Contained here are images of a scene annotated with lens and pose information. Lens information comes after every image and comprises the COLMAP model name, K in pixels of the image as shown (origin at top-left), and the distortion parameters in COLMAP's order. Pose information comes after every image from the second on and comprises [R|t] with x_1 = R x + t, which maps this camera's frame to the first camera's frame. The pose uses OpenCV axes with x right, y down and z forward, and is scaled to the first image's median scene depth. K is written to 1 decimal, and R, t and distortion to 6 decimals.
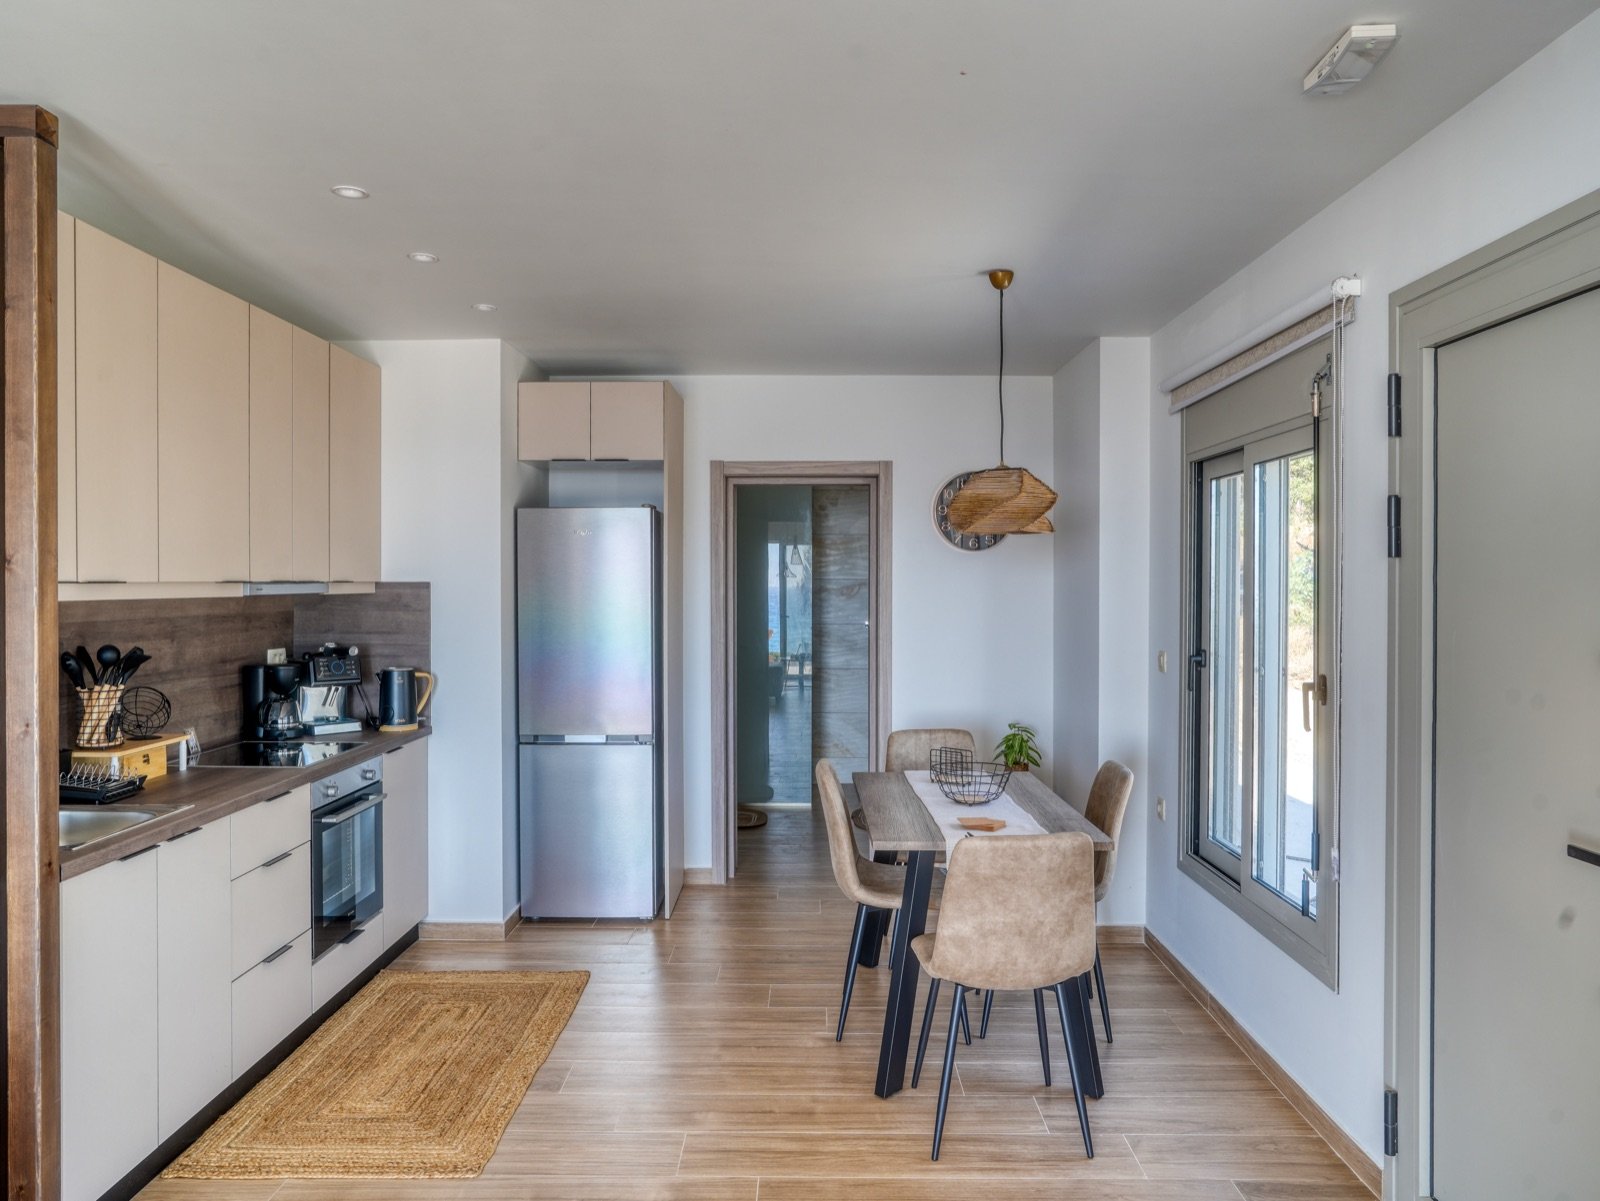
lens RADIAL K [[1204.2, 0, 811.5], [0, 1204.2, 600.6], [0, 0, 1]] dist [0.000049, -0.002664]
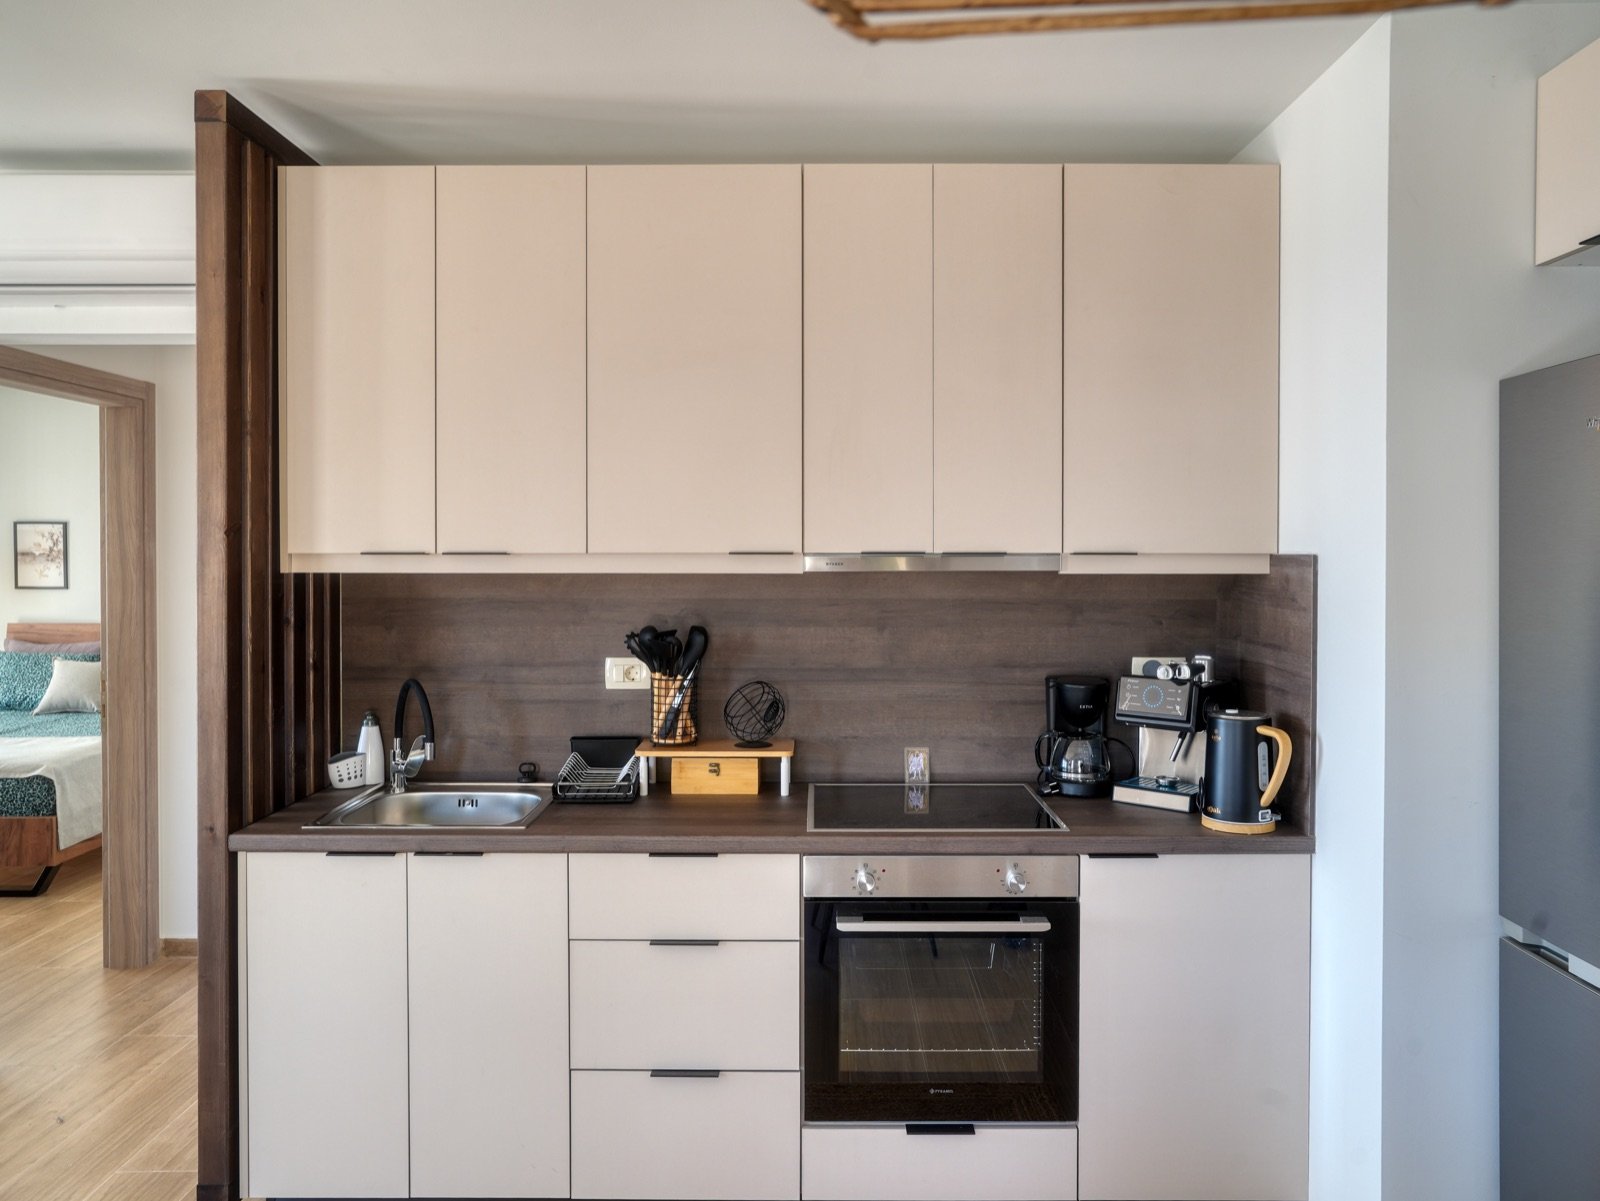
lens RADIAL K [[1129.8, 0, 802.5], [0, 1129.8, 595.7], [0, 0, 1]] dist [-0.008852, 0.001012]
pose [[-0.016379, 0.034686, -0.999264, 0.179011], [-0.017422, 0.999236, 0.034970, -0.011950], [0.999714, 0.017982, -0.015762, 0.895565]]
